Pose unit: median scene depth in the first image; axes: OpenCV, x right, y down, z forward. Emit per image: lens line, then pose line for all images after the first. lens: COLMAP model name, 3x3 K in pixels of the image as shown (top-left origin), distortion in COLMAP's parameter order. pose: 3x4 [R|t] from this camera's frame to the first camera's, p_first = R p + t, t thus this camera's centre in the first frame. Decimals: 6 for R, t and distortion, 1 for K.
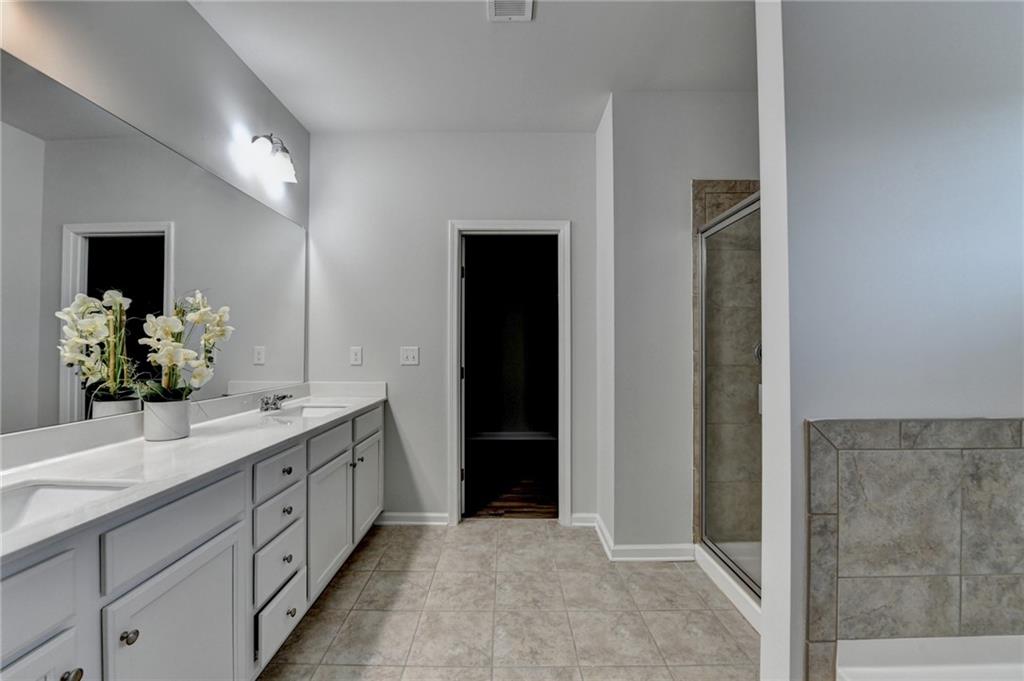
lens RADIAL K [[420.5, 0, 509.1], [0, 420.5, 346.1], [0, 0, 1]] dist [-0.011394, -0.003243]
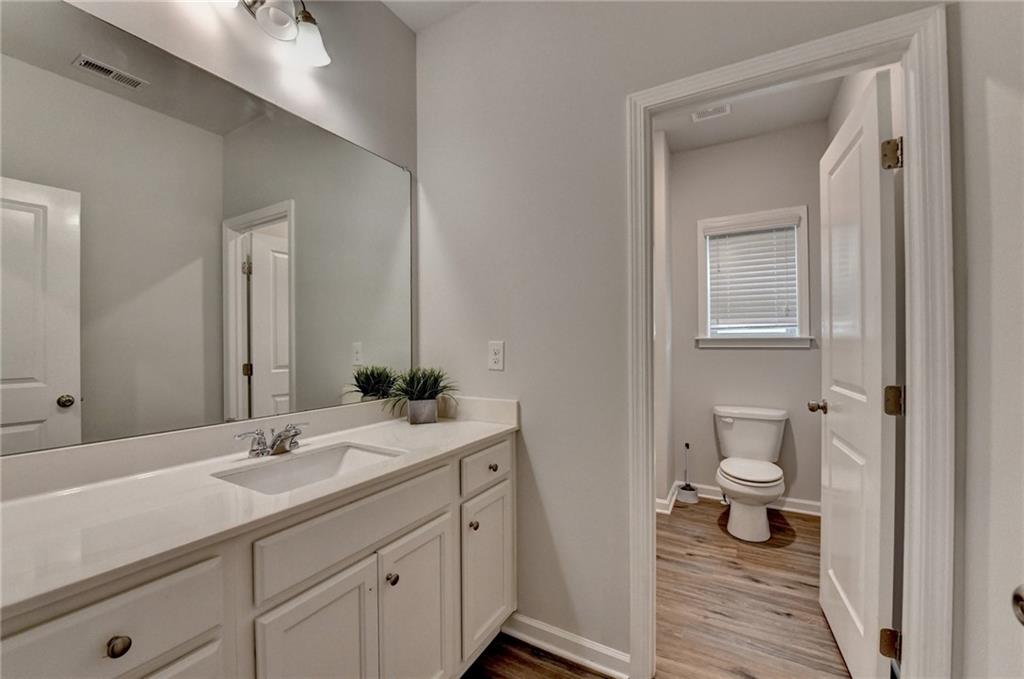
lens RADIAL K [[420.5, 0, 478.3], [0, 420.5, 348.4], [0, 0, 1]] dist [-0.011394, -0.003243]
pose [[0.829395, -0.006884, -0.558620, -0.004916], [0.017765, 0.999743, 0.014056, 0.003416], [0.558380, -0.021582, 0.829305, 0.479609]]
